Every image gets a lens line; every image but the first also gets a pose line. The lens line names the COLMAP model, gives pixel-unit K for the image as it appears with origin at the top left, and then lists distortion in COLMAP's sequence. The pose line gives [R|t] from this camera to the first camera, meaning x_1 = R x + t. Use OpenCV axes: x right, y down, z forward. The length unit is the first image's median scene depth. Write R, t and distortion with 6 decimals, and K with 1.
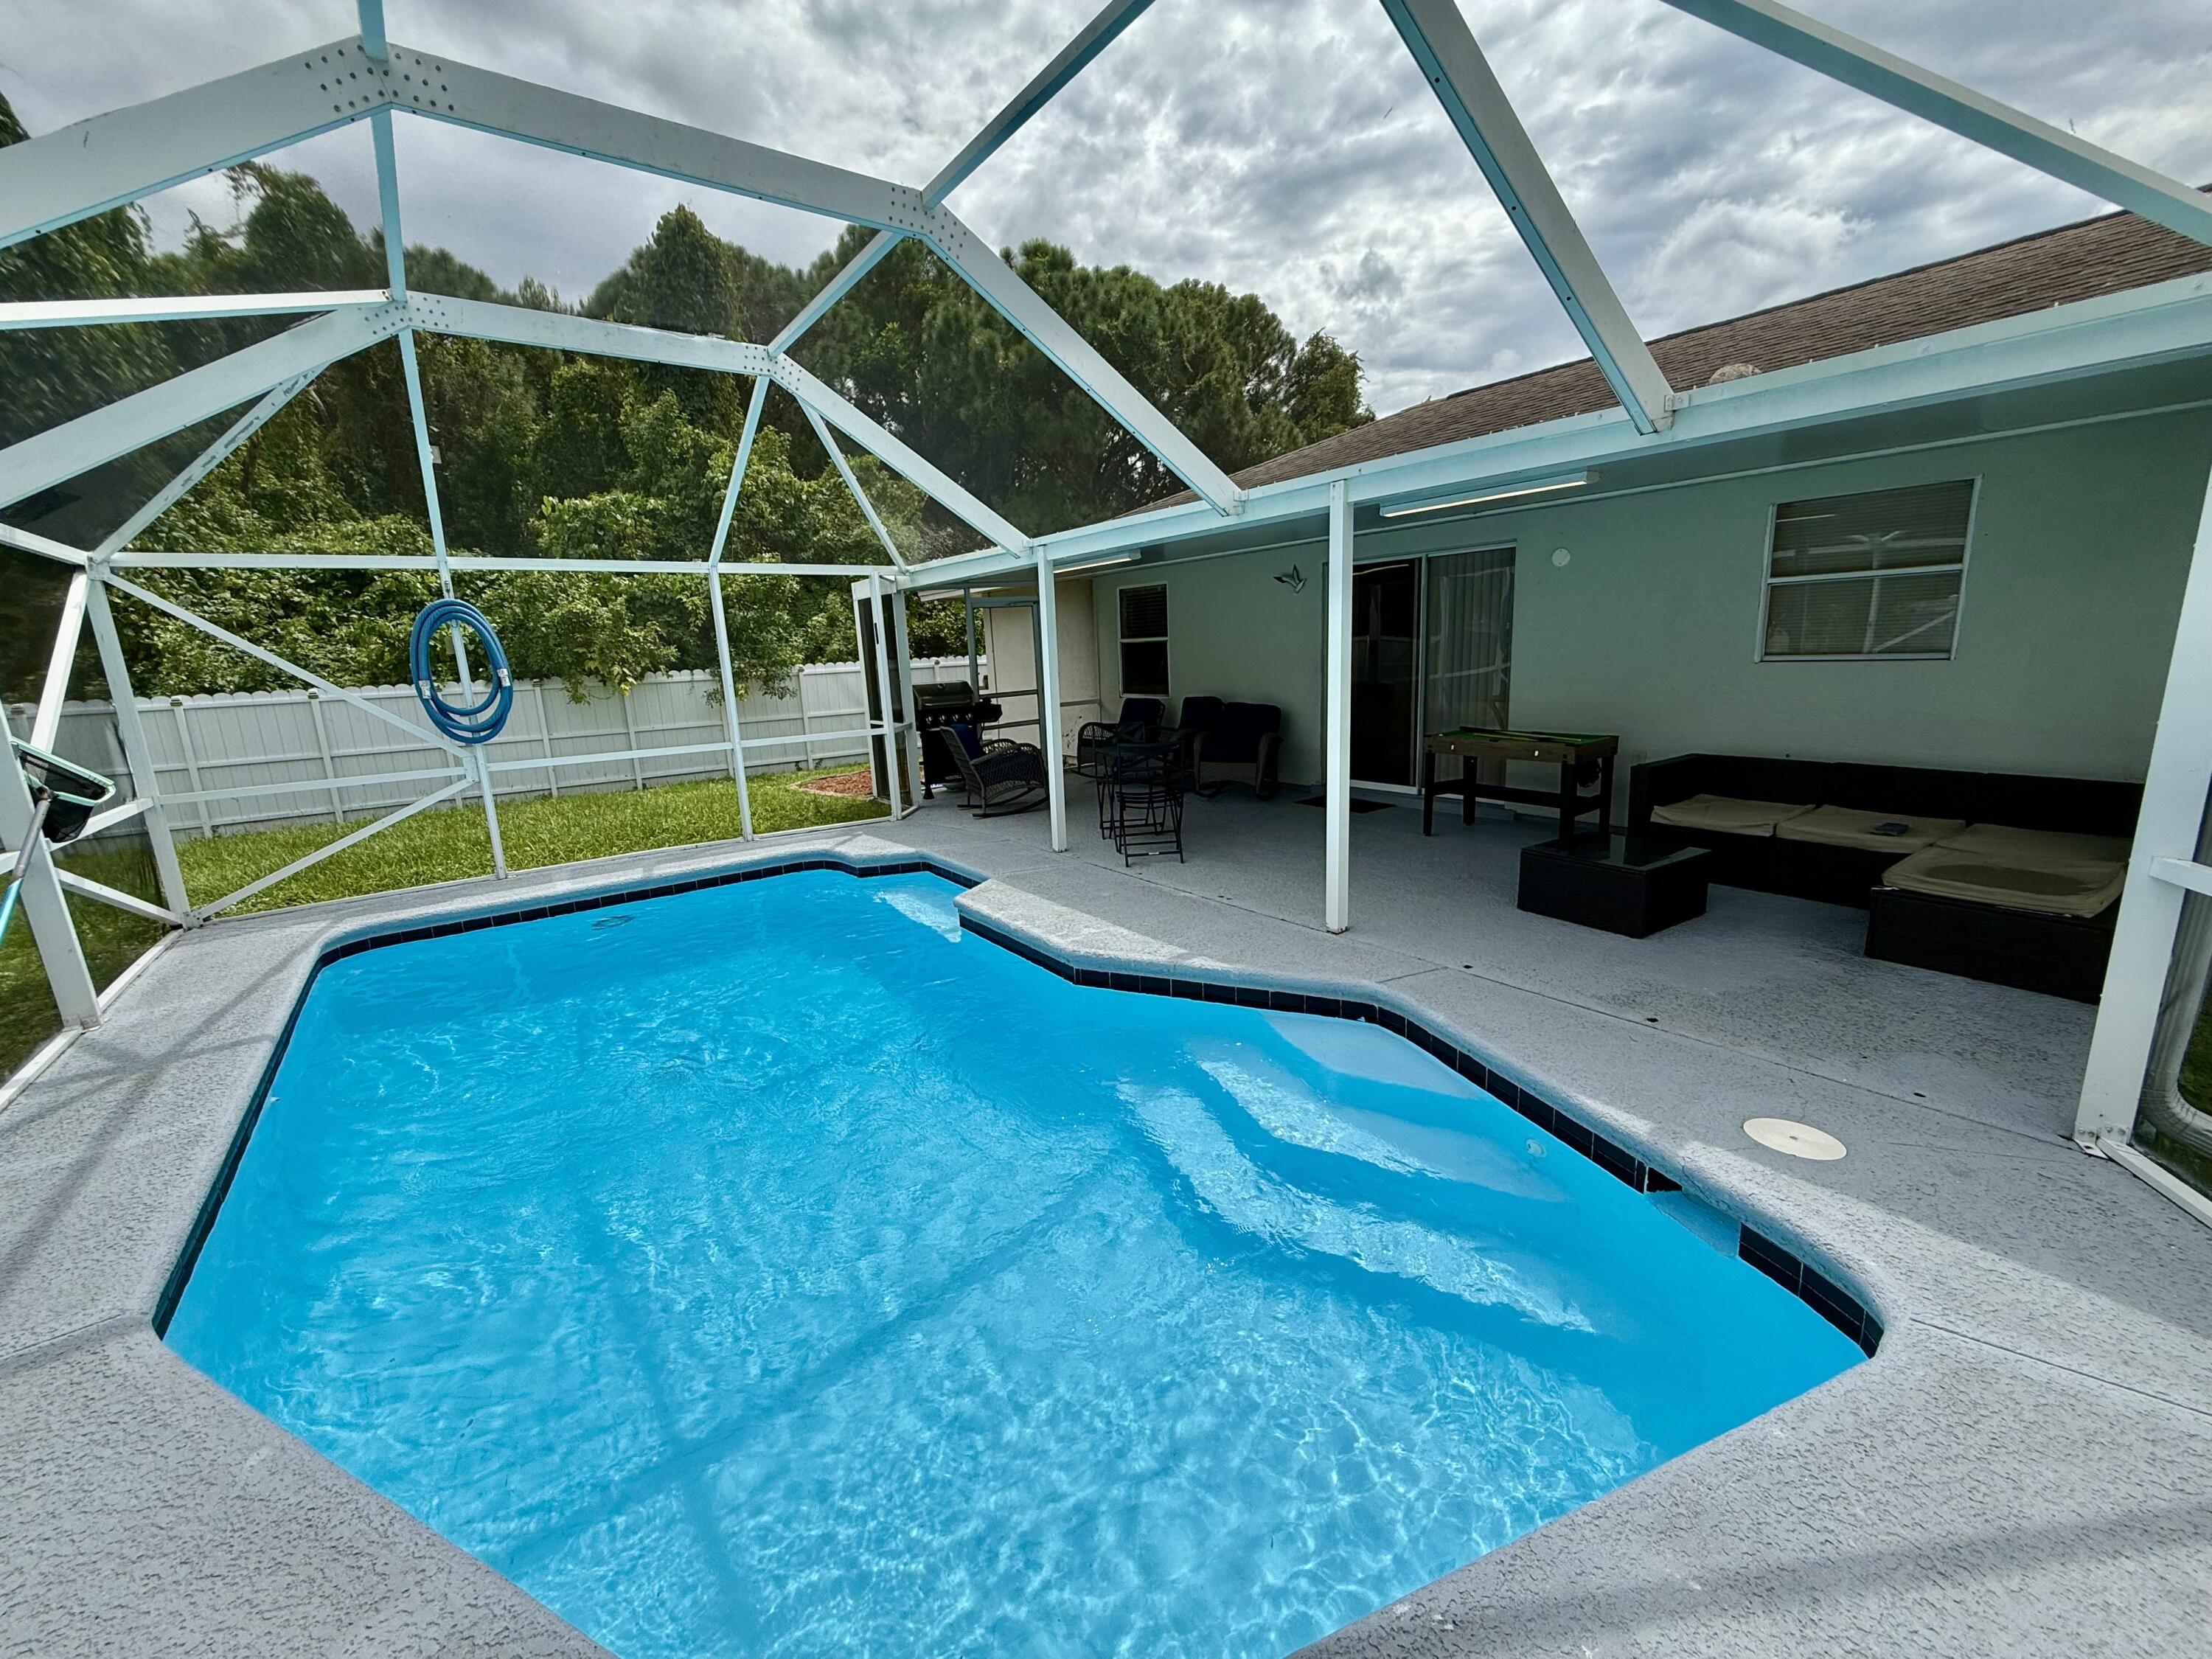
lens RADIAL K [[881.6, 0, 1095.6], [0, 881.6, 829.8], [0, 0, 1]] dist [0.001156, -0.000465]
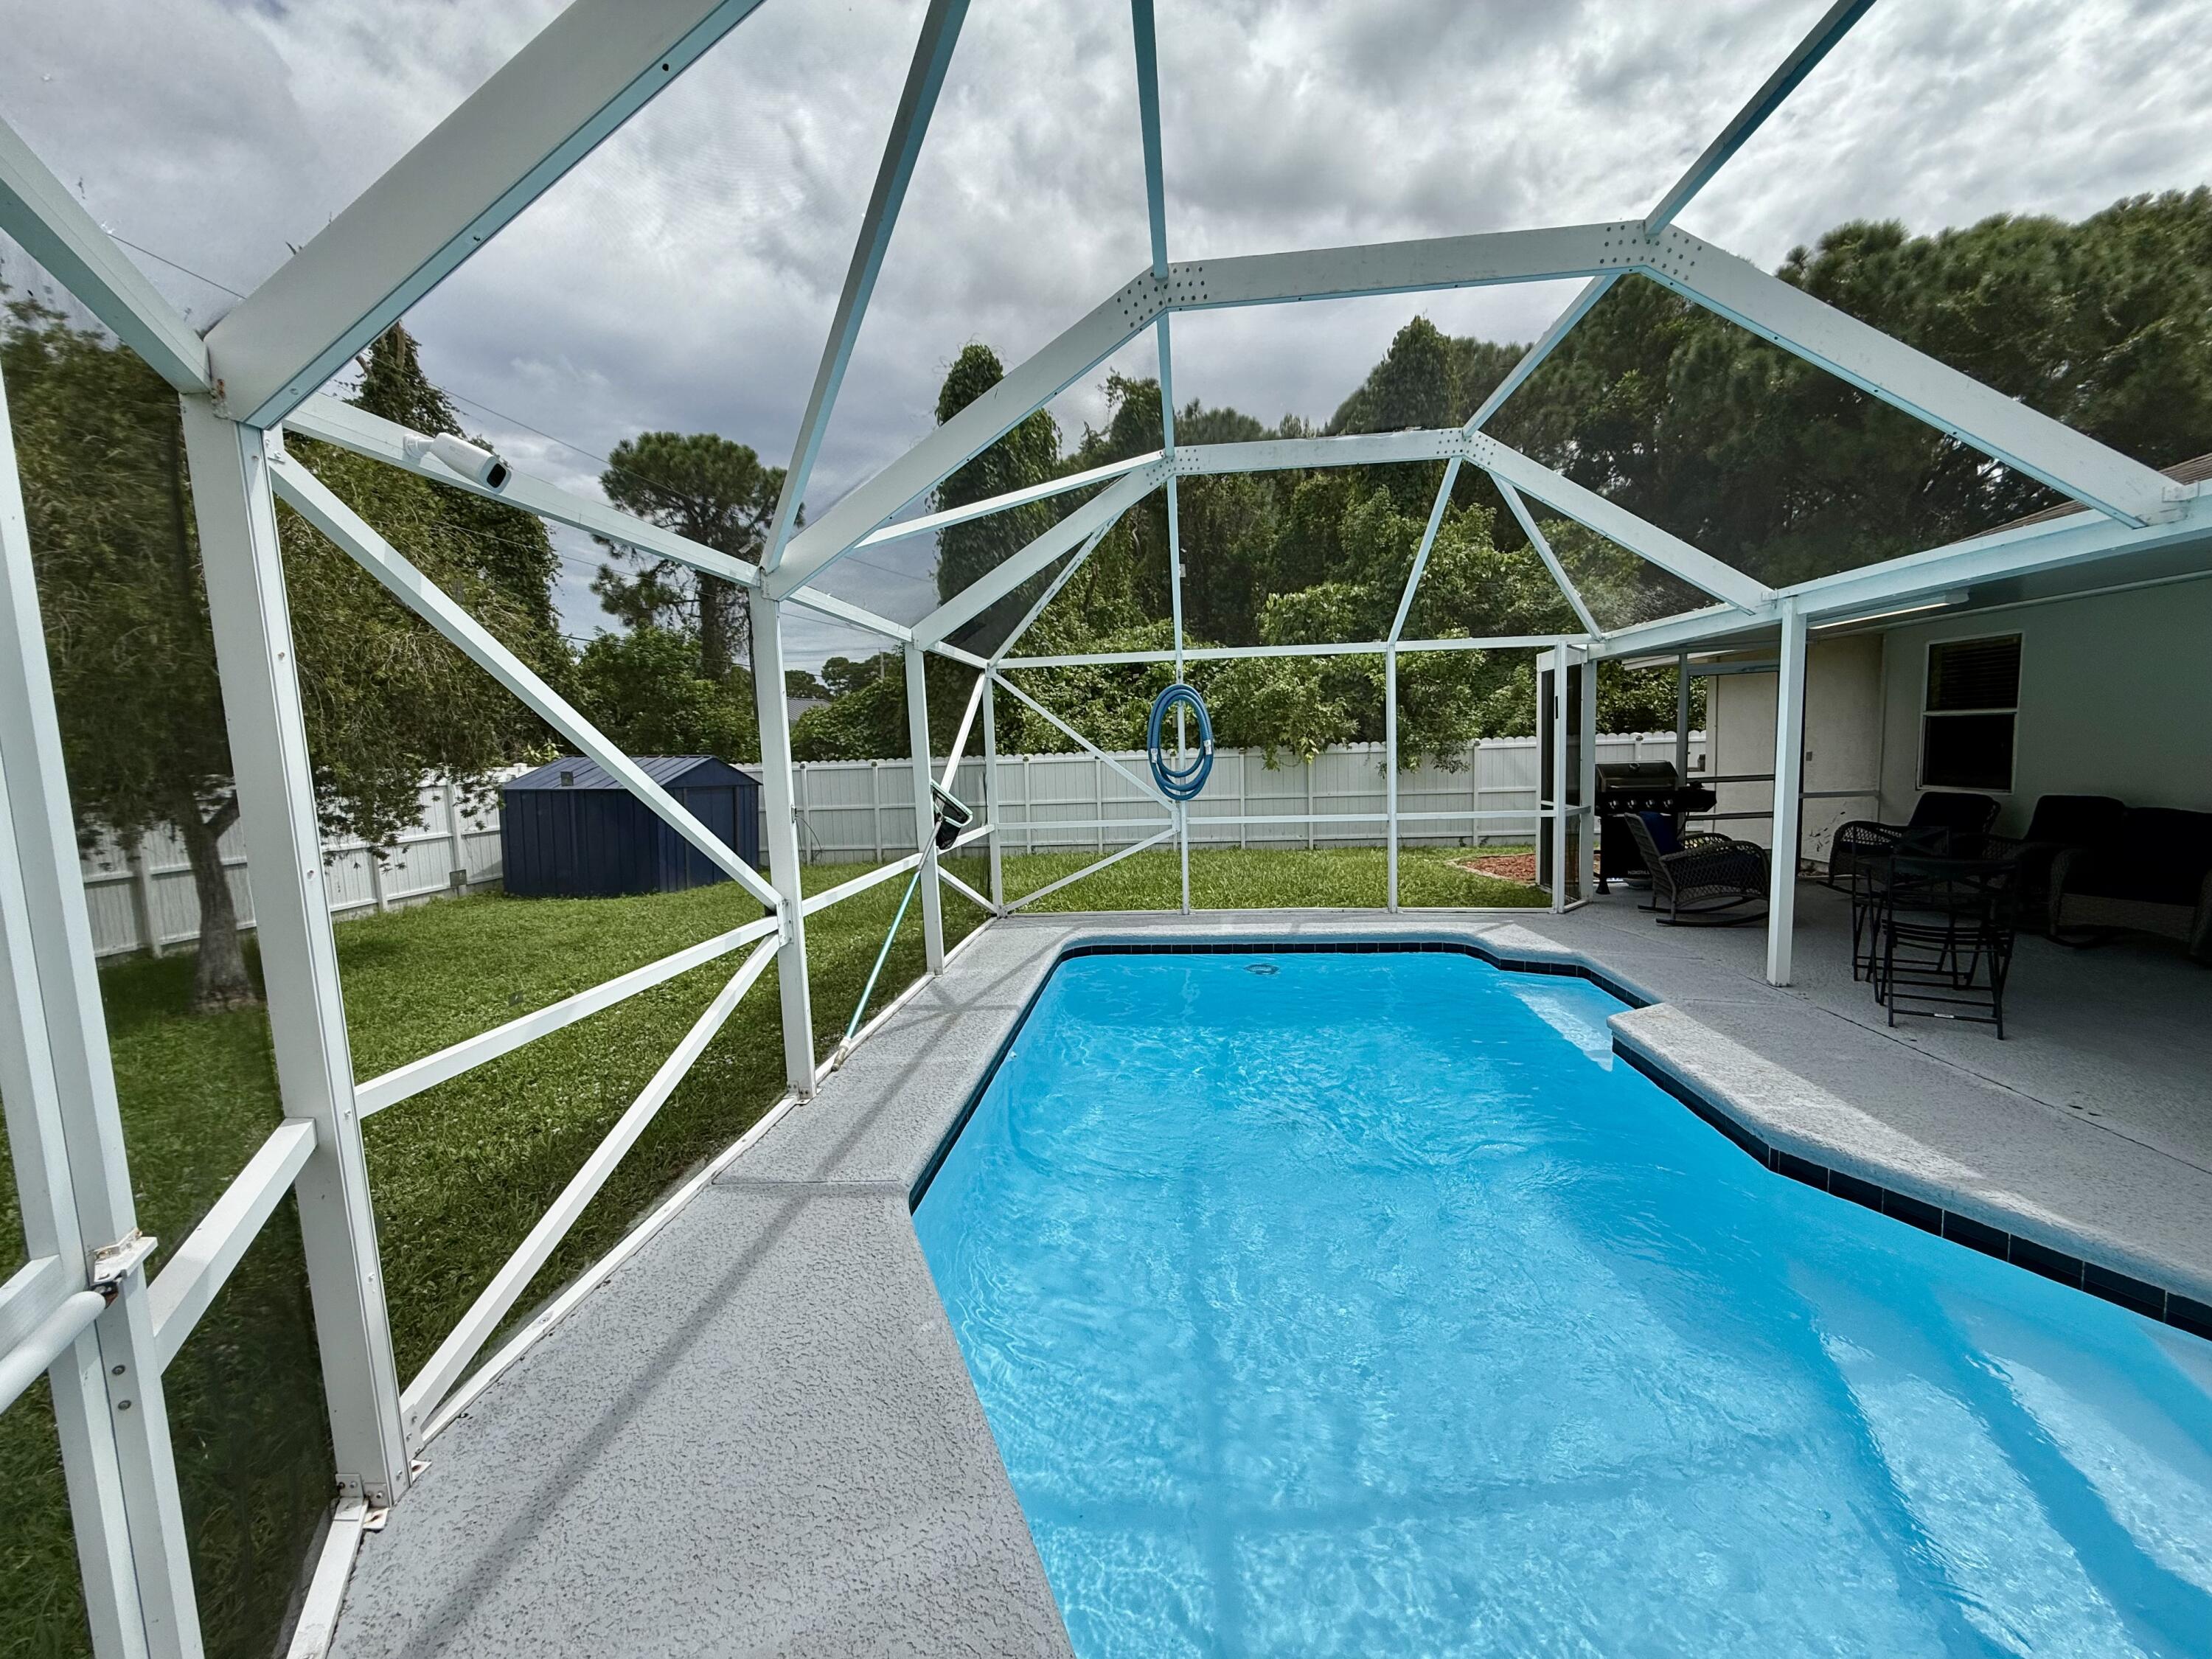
lens RADIAL K [[881.6, 0, 1100.1], [0, 881.6, 829.5], [0, 0, 1]] dist [0.001156, -0.000465]
pose [[0.744833, 0.082888, -0.662082, 0.017787], [-0.135733, 0.990329, -0.028715, -0.008237], [0.653299, 0.111254, 0.748881, 0.023574]]
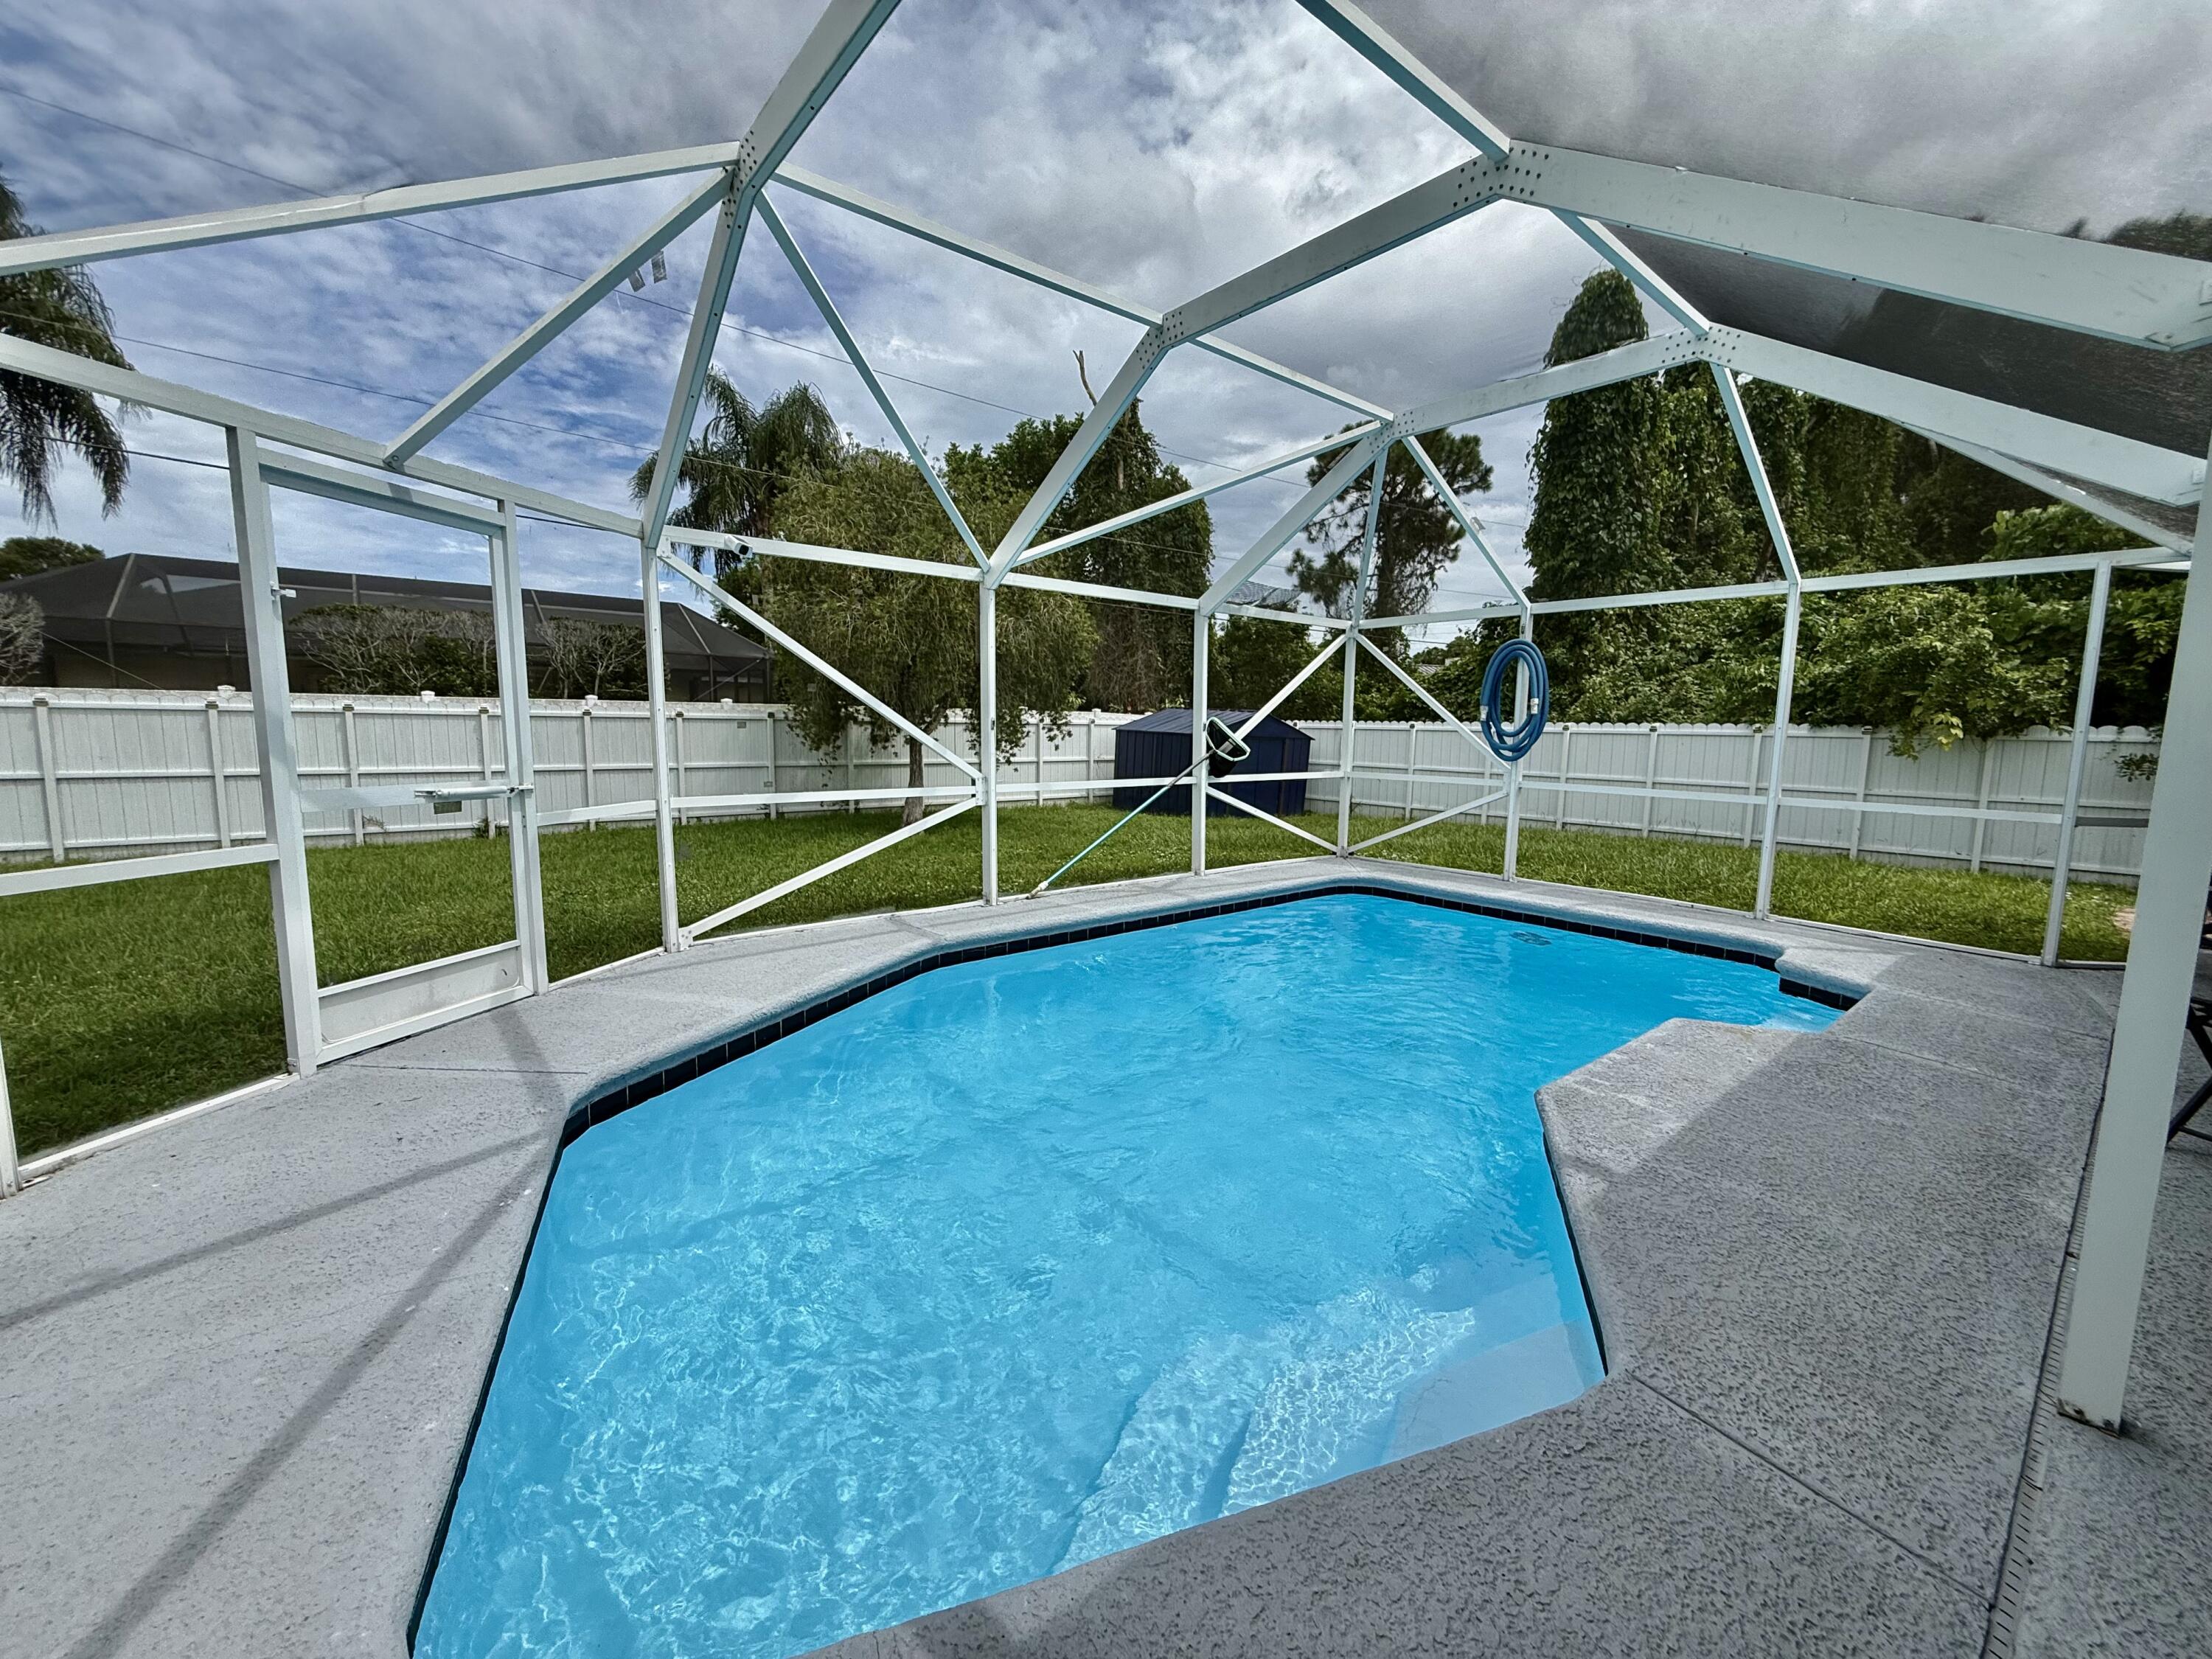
lens RADIAL K [[881.6, 0, 1100.1], [0, 881.6, 831.2], [0, 0, 1]] dist [0.001156, -0.000465]
pose [[0.056467, 0.166009, -0.984506, 0.418177], [-0.220555, 0.963792, 0.149866, -0.062490], [0.973739, 0.208675, 0.091037, 0.373657]]
